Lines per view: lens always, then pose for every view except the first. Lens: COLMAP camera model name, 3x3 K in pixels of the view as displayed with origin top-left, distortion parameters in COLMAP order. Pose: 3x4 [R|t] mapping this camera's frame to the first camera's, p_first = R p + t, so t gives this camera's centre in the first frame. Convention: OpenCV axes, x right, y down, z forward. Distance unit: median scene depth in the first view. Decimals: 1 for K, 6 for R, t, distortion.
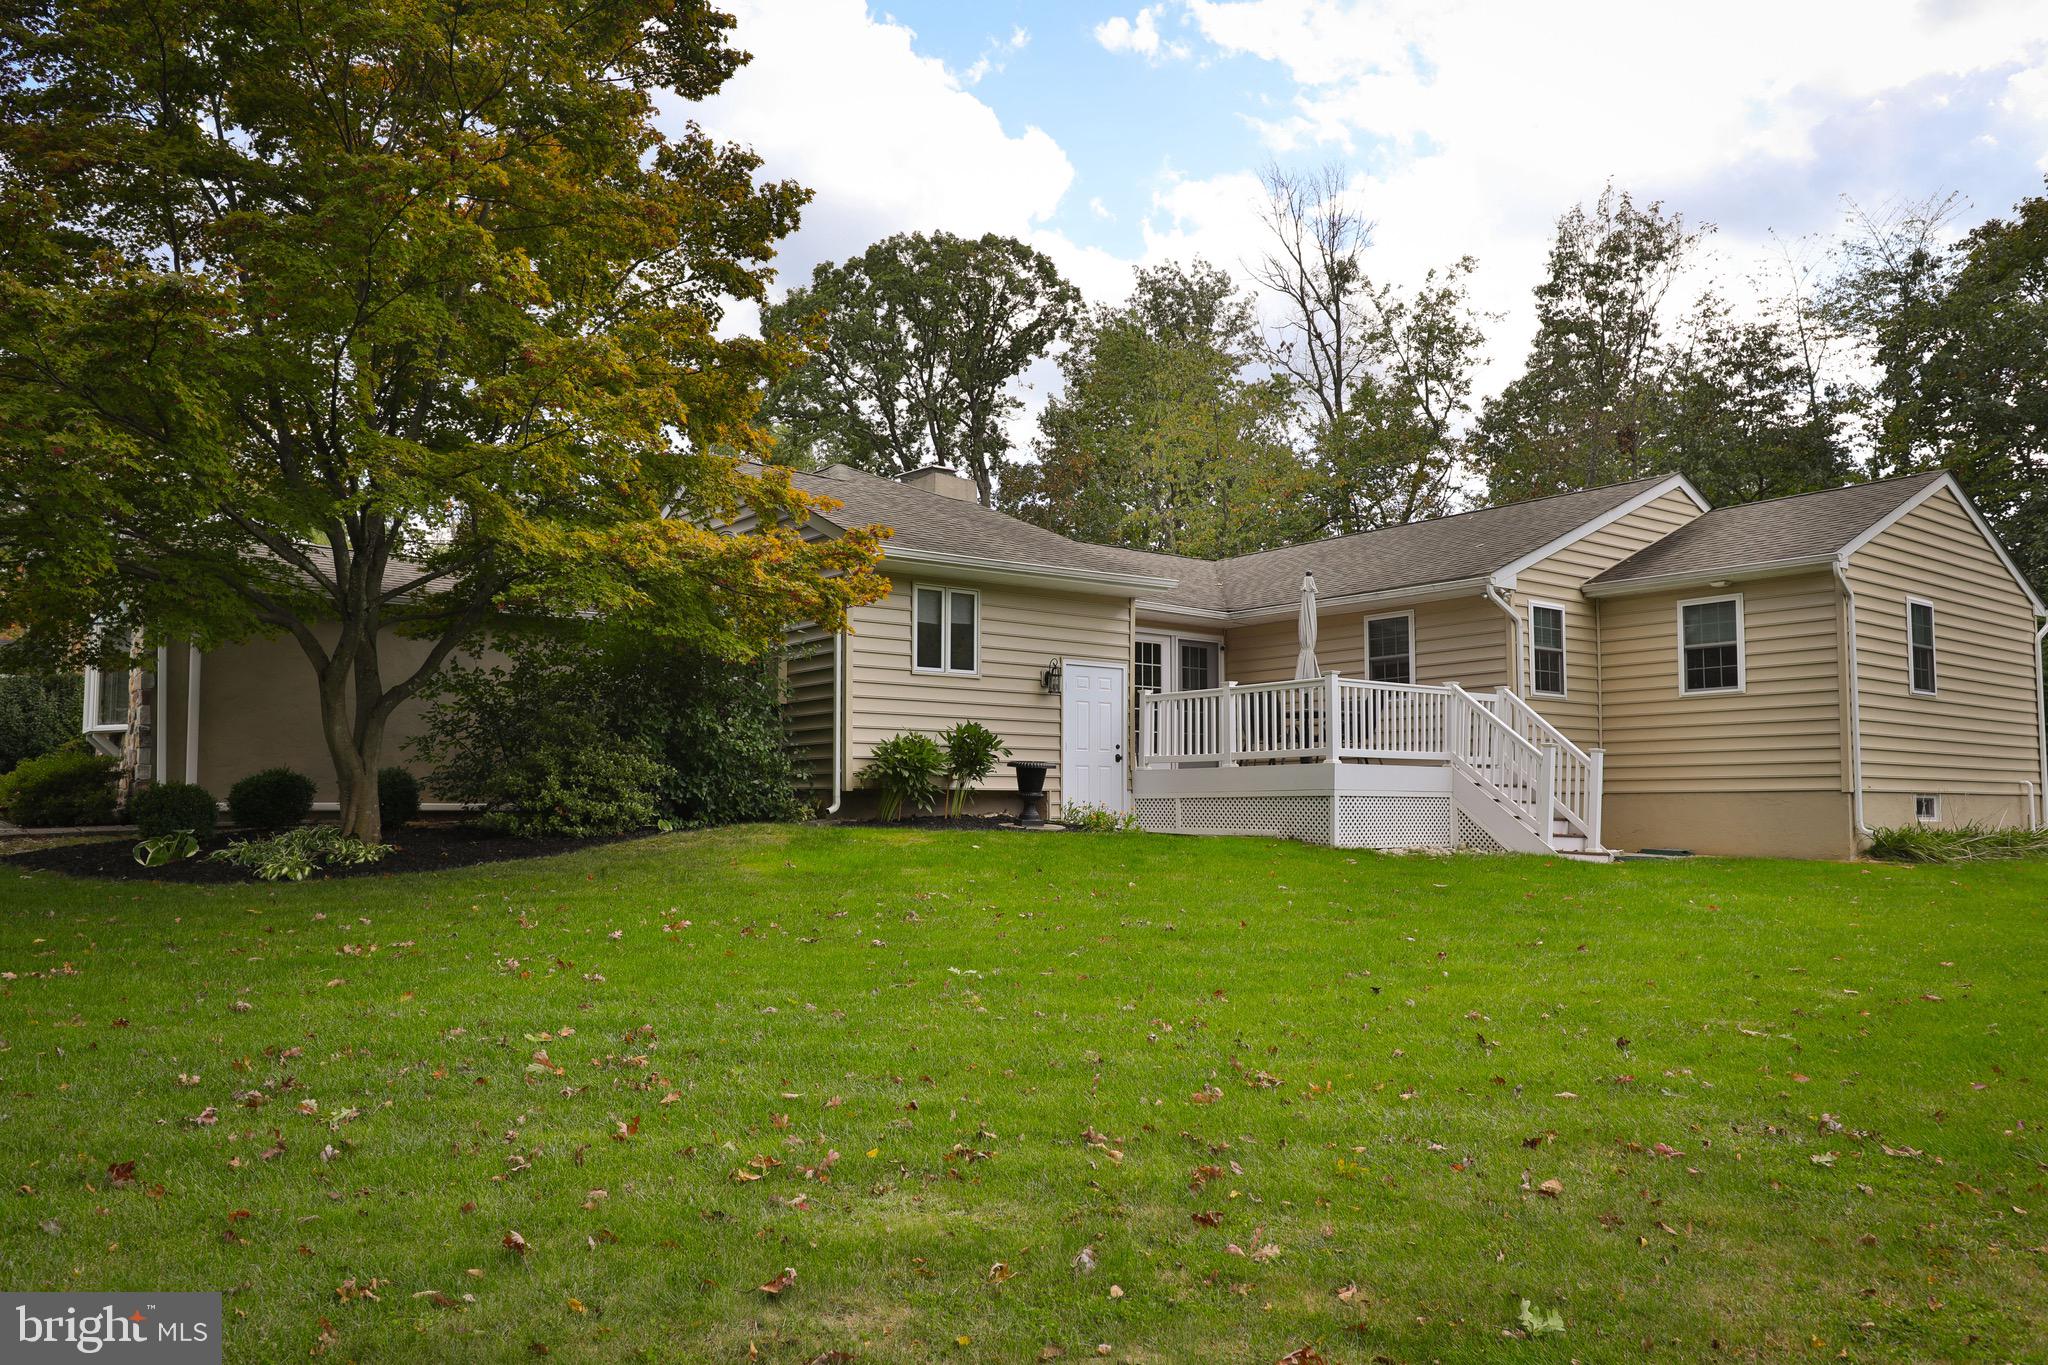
lens RADIAL K [[1386.7, 0, 1012.5], [0, 1386.7, 680.5], [0, 0, 1]] dist [0.004363, -0.004145]
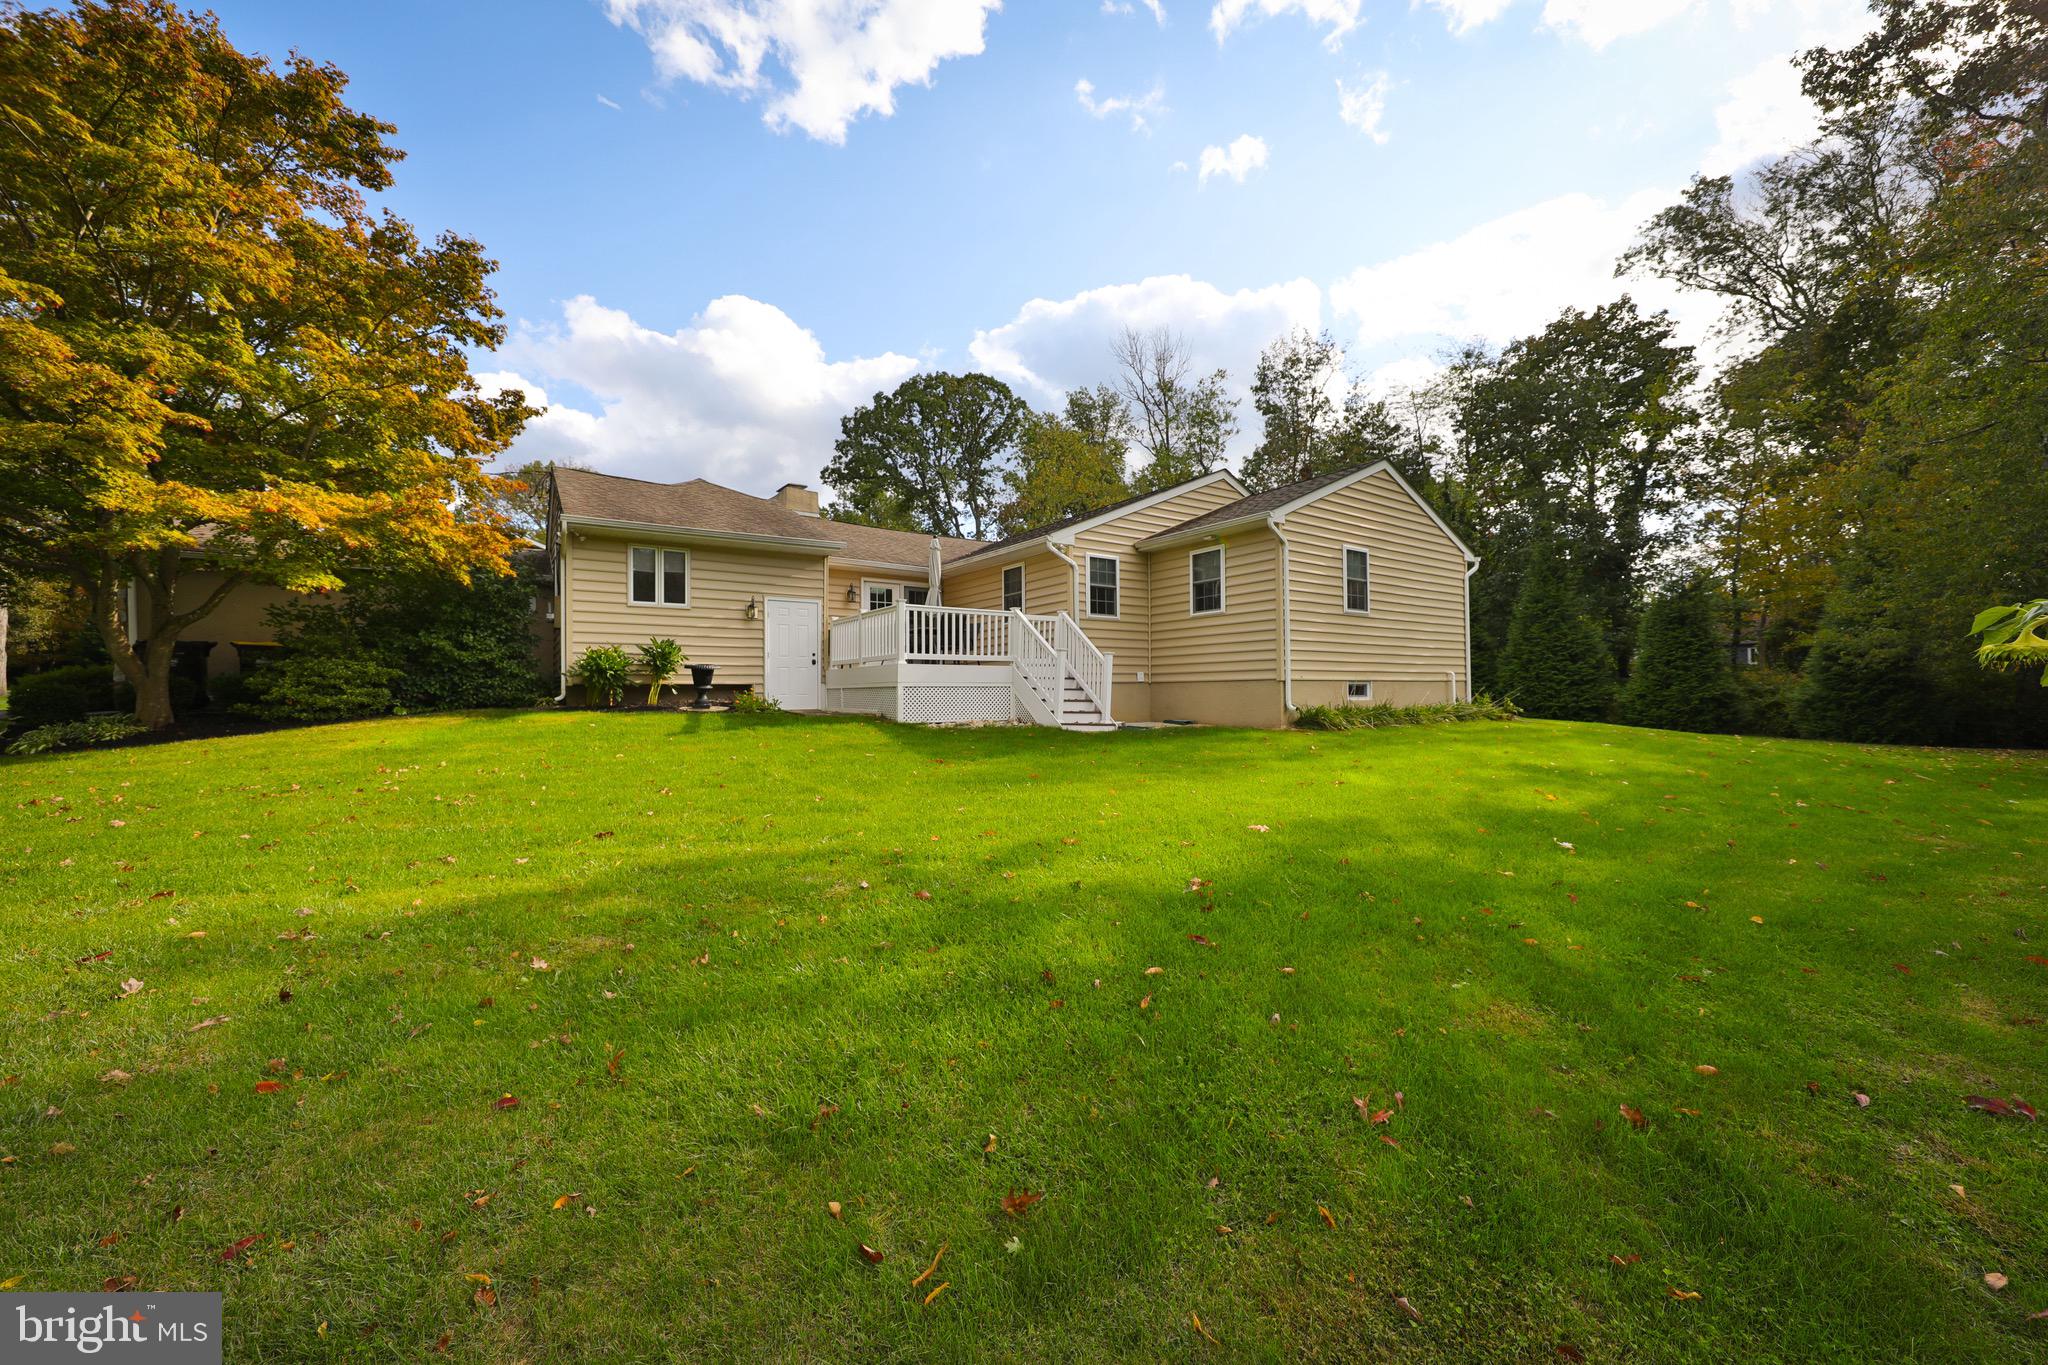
lens RADIAL K [[707.4, 0, 1034.9], [0, 707.4, 682.2], [0, 0, 1]] dist [0.000039, -0.000034]
pose [[0.999082, -0.008125, -0.042071, 0.347153], [0.011427, 0.996822, 0.078838, 0.019505], [0.041297, -0.079246, 0.995999, 0.239714]]
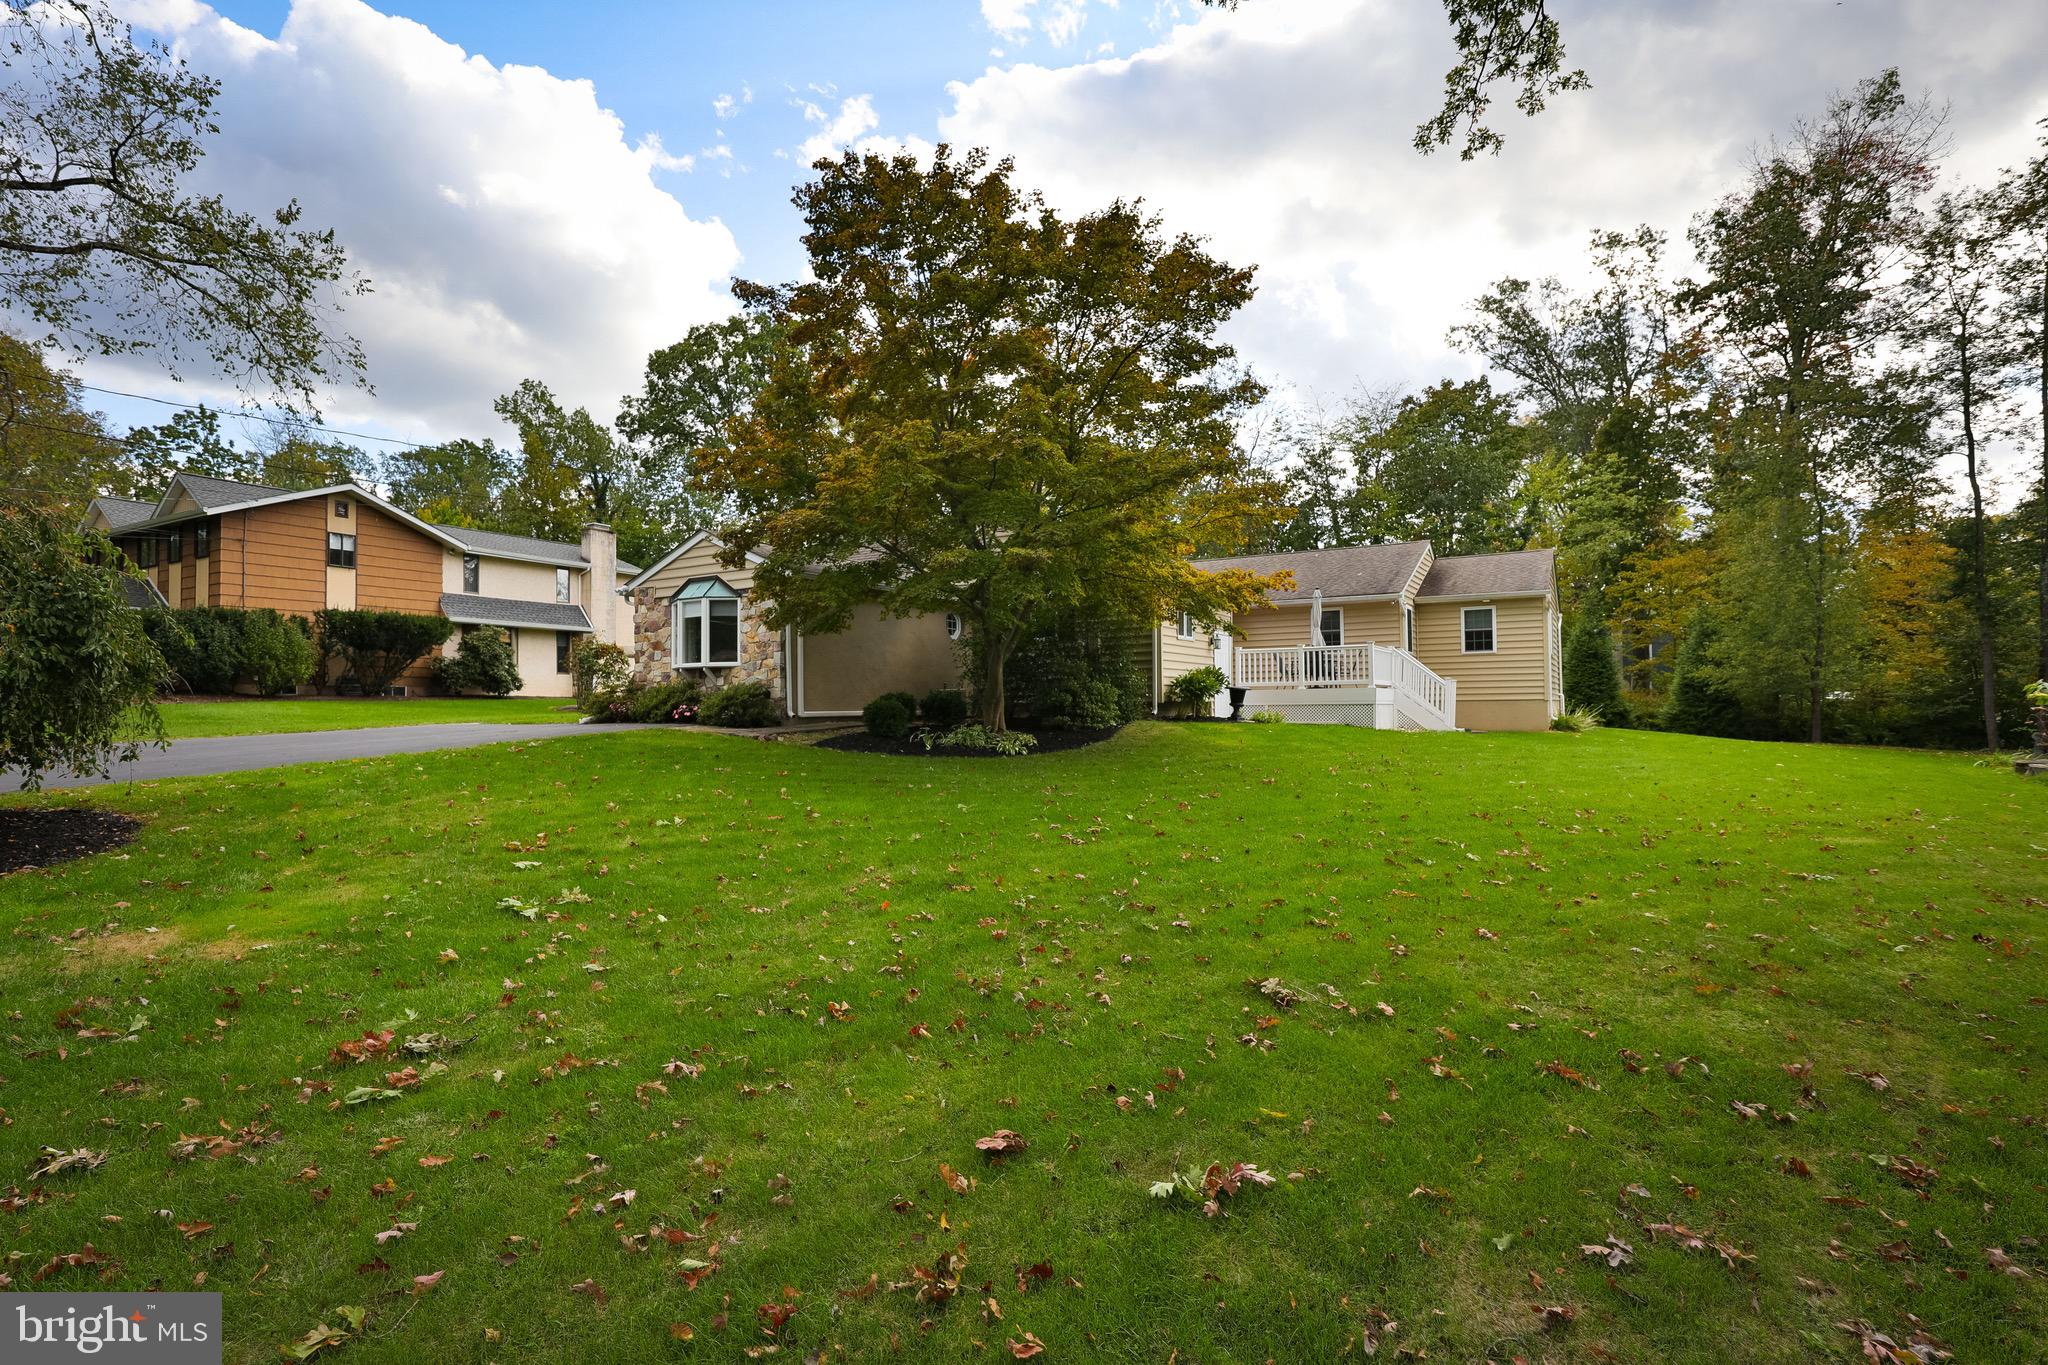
lens RADIAL K [[943.4, 0, 1030.6], [0, 943.4, 694.6], [0, 0, 1]] dist [0.022775, 0.000135]
pose [[0.924373, -0.003507, 0.381473, -0.638894], [-0.026734, 0.996904, 0.073947, -0.015605], [-0.380551, -0.078553, 0.921418, -0.052776]]
